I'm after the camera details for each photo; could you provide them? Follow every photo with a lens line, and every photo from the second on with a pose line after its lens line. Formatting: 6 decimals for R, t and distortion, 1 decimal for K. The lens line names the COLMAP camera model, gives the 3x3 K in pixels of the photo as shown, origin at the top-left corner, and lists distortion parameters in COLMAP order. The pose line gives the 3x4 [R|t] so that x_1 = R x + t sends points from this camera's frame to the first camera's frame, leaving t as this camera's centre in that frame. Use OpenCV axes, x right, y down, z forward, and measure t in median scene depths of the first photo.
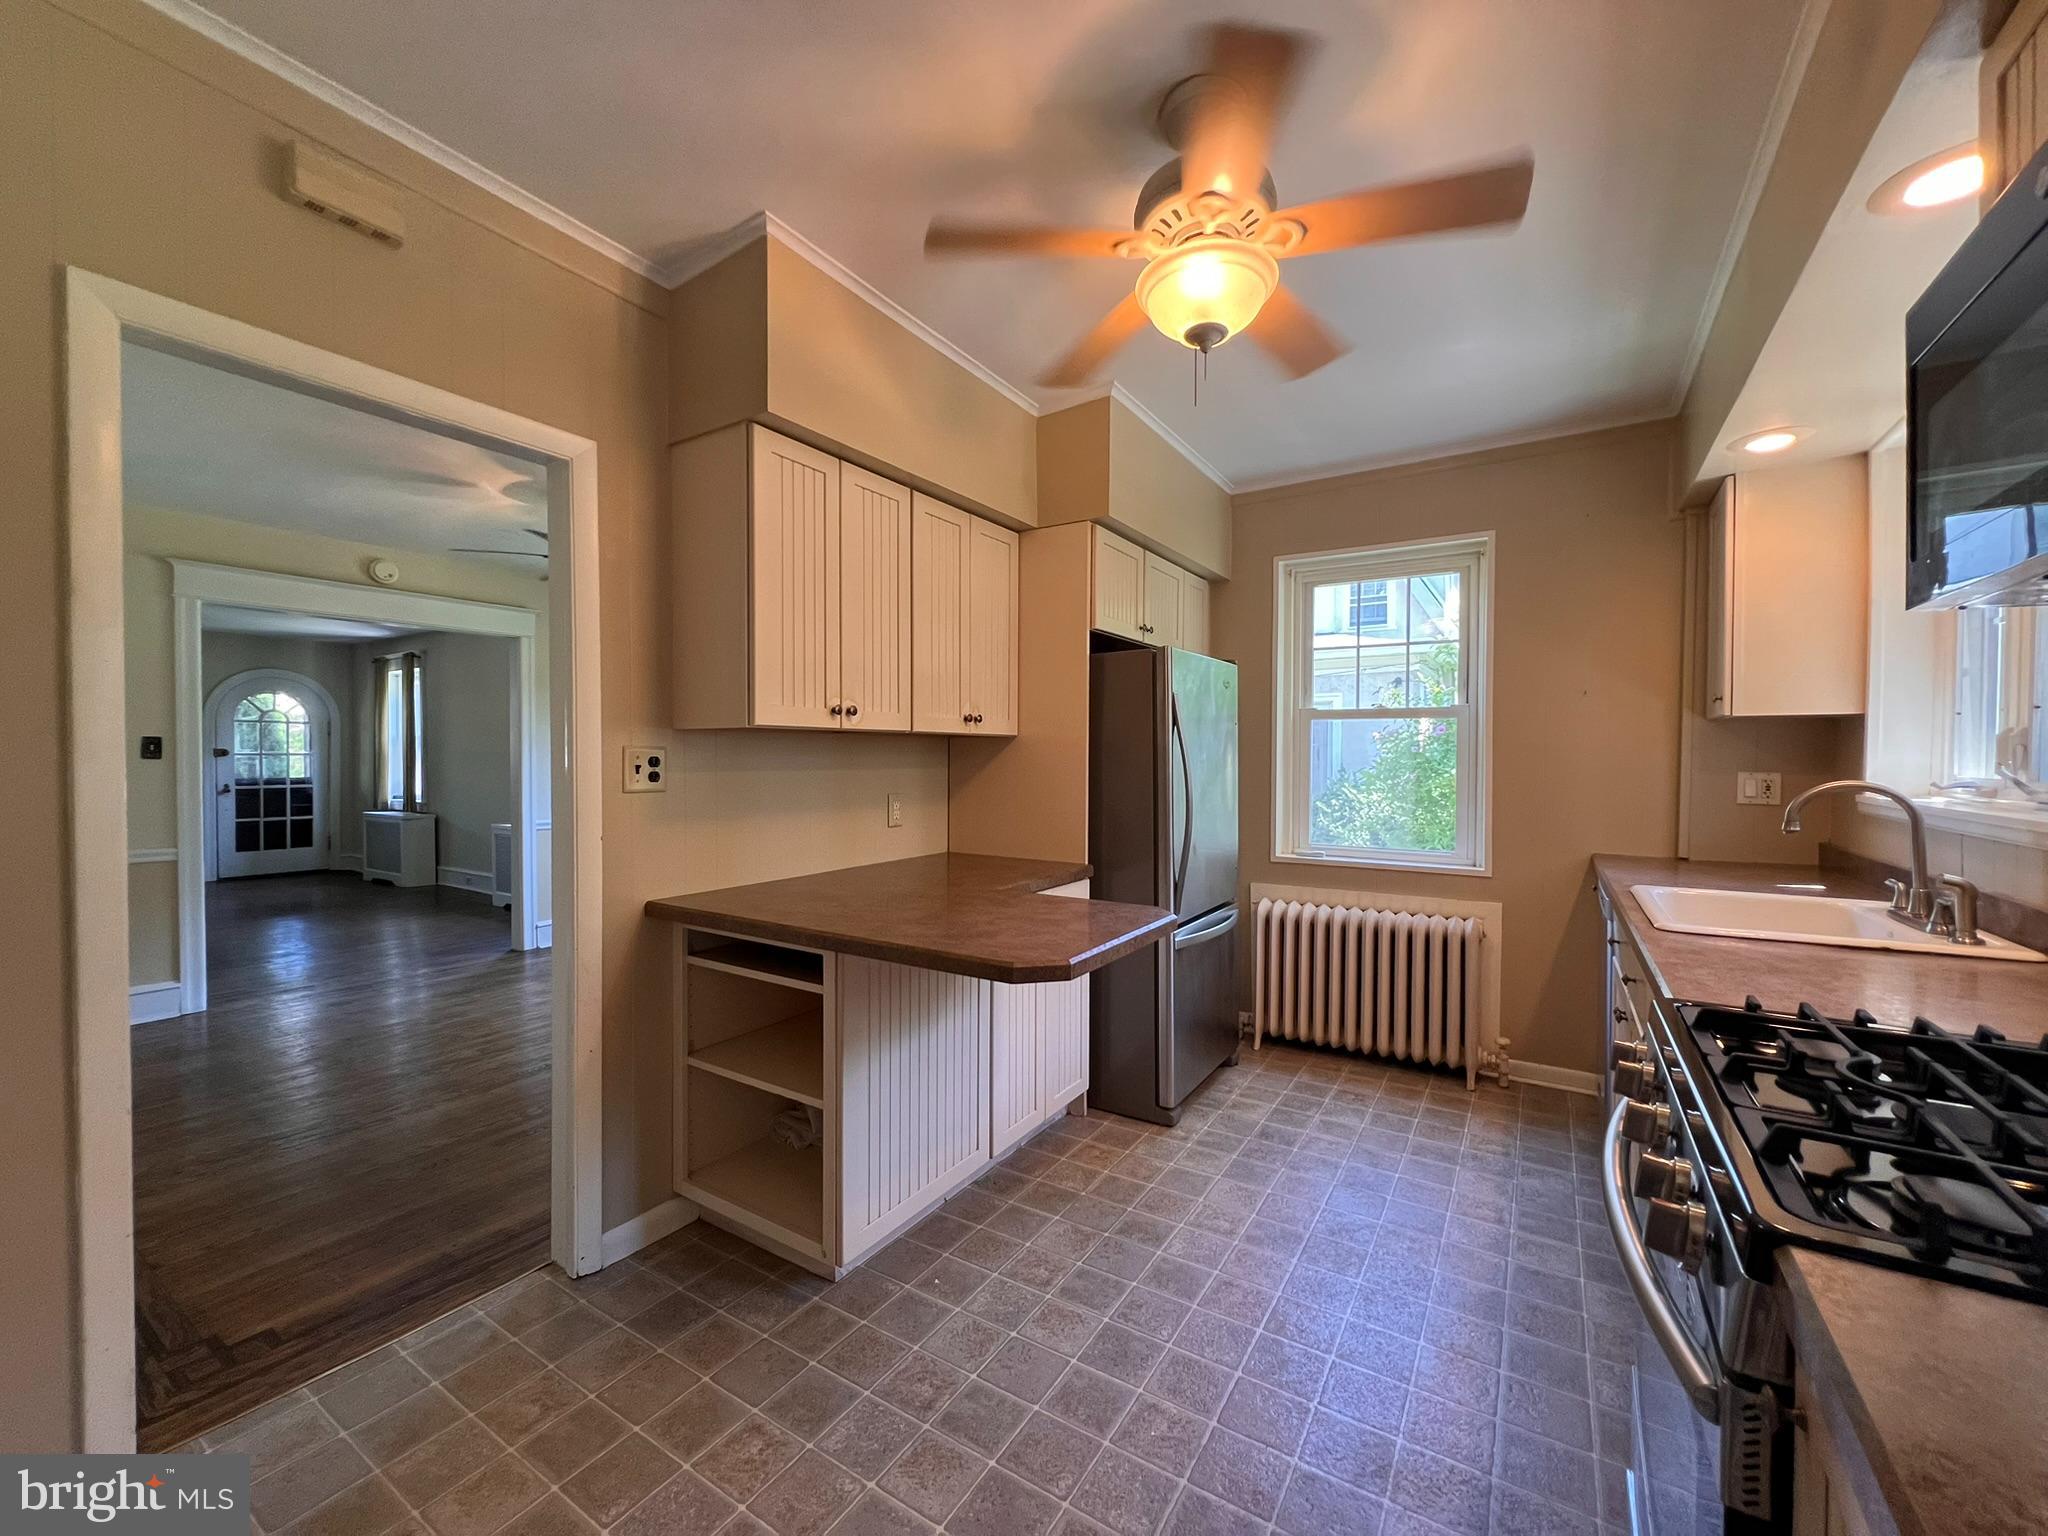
lens RADIAL K [[821.4, 0, 1026.3], [0, 821.4, 763.3], [0, 0, 1]] dist [0.000410, 0.000174]
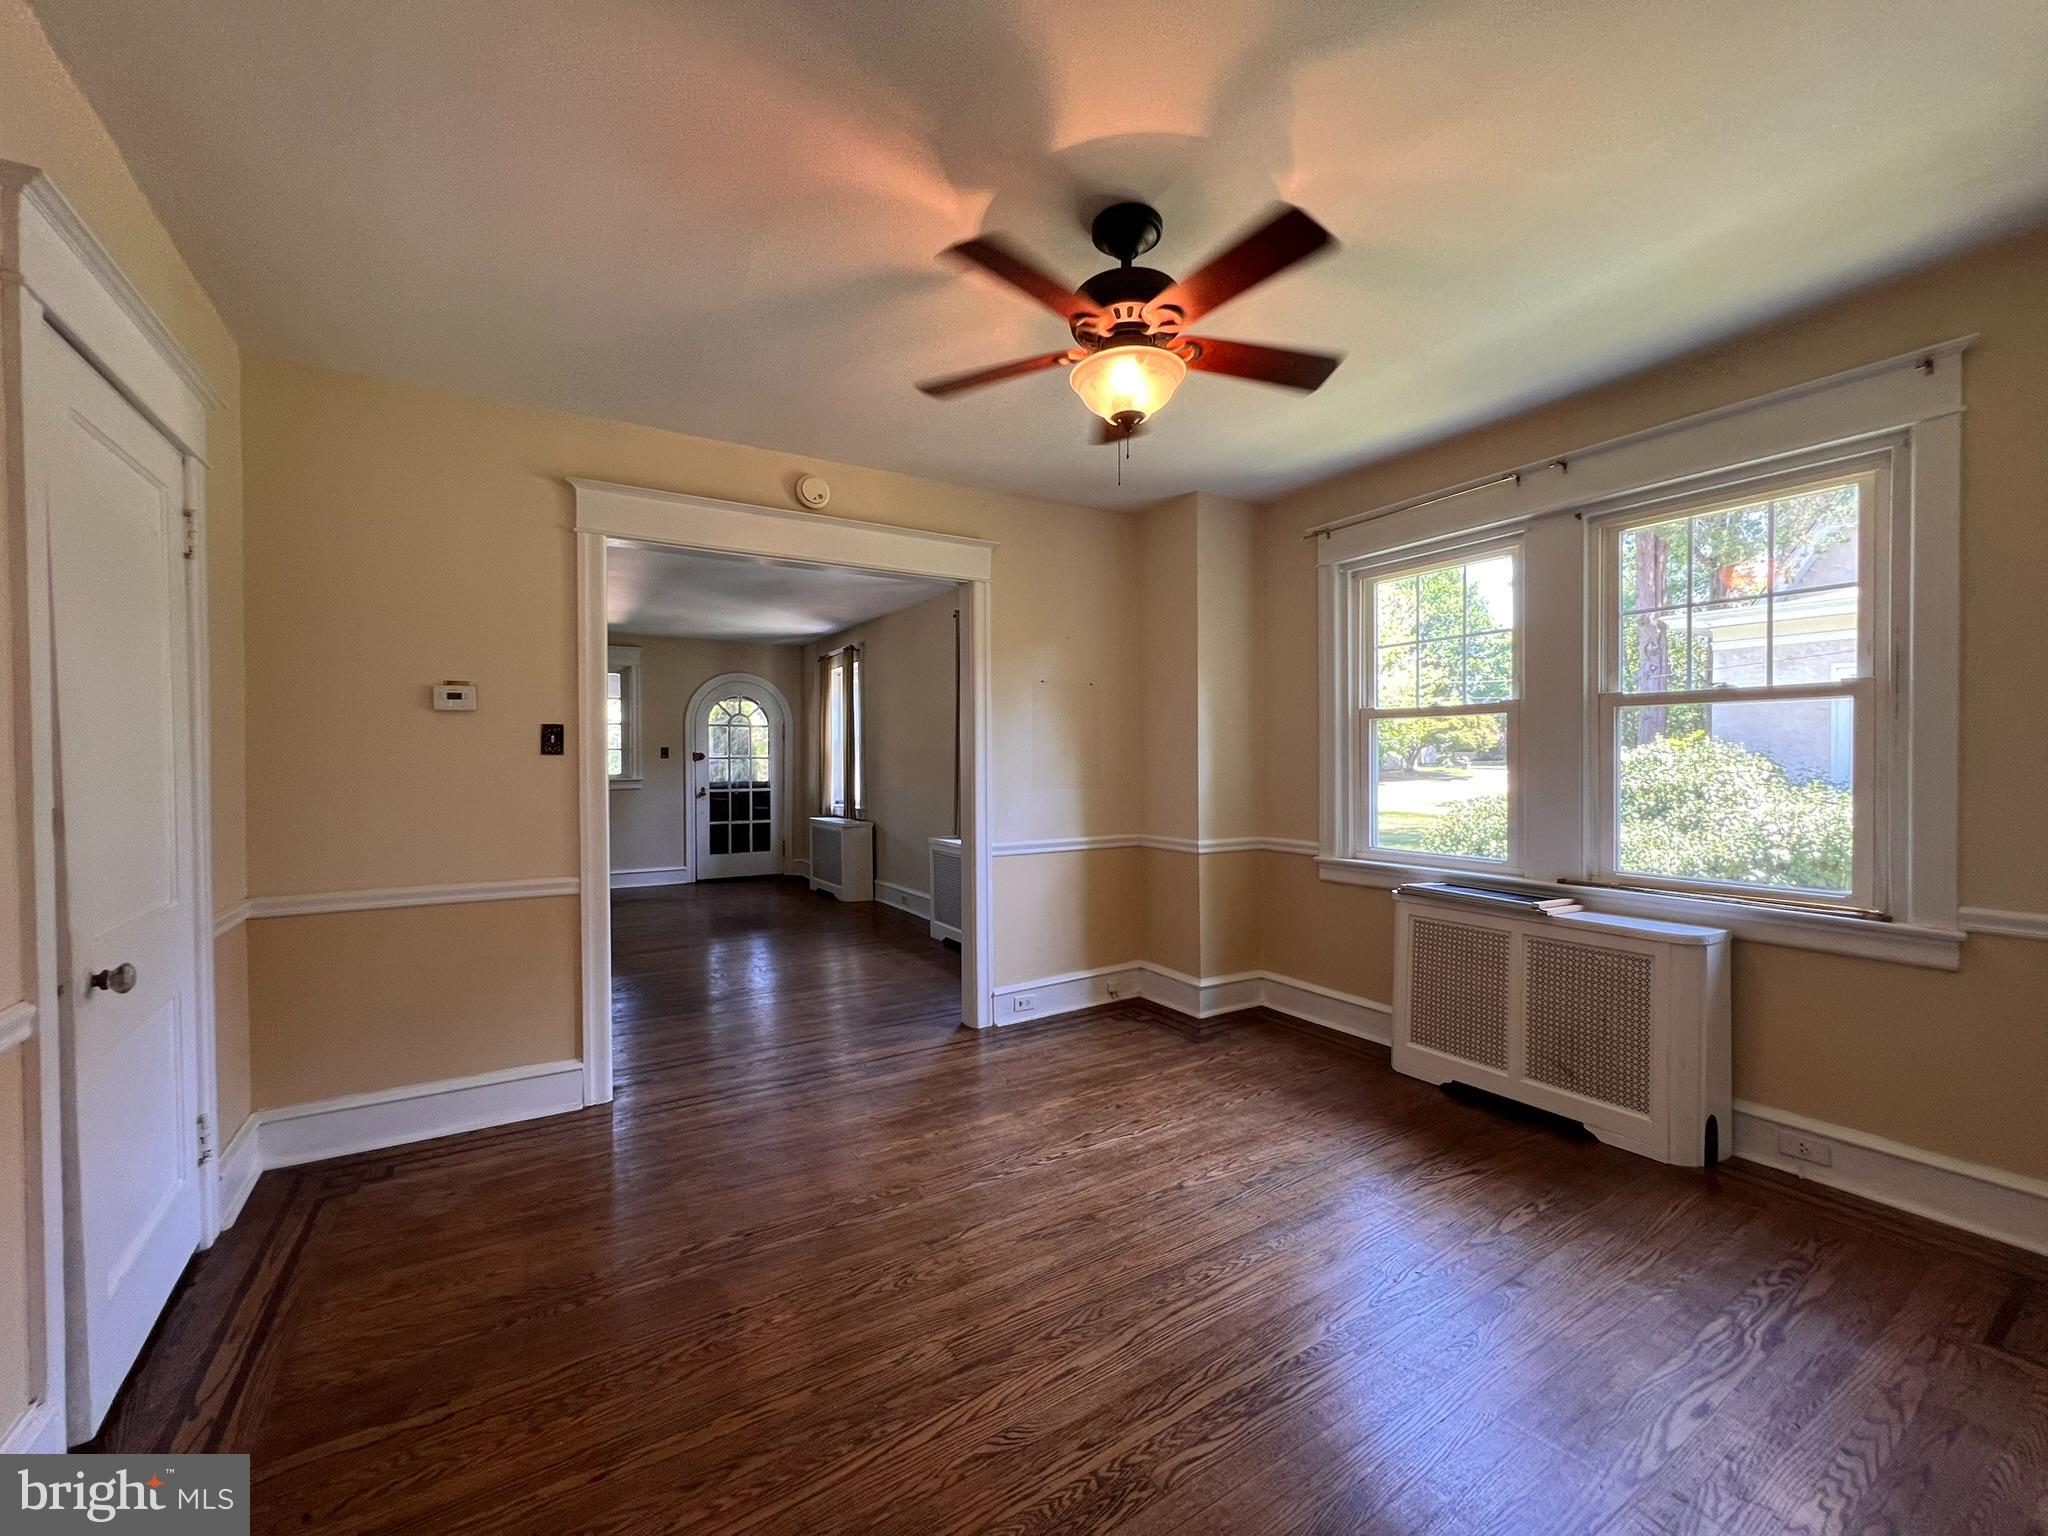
lens RADIAL K [[821.4, 0, 1029.5], [0, 821.4, 766.7], [0, 0, 1]] dist [0.000410, 0.000174]
pose [[0.907059, -0.003995, -0.420985, -0.177615], [0.002872, 0.999990, -0.003301, 0.004272], [0.420995, 0.001785, 0.907061, 0.246425]]
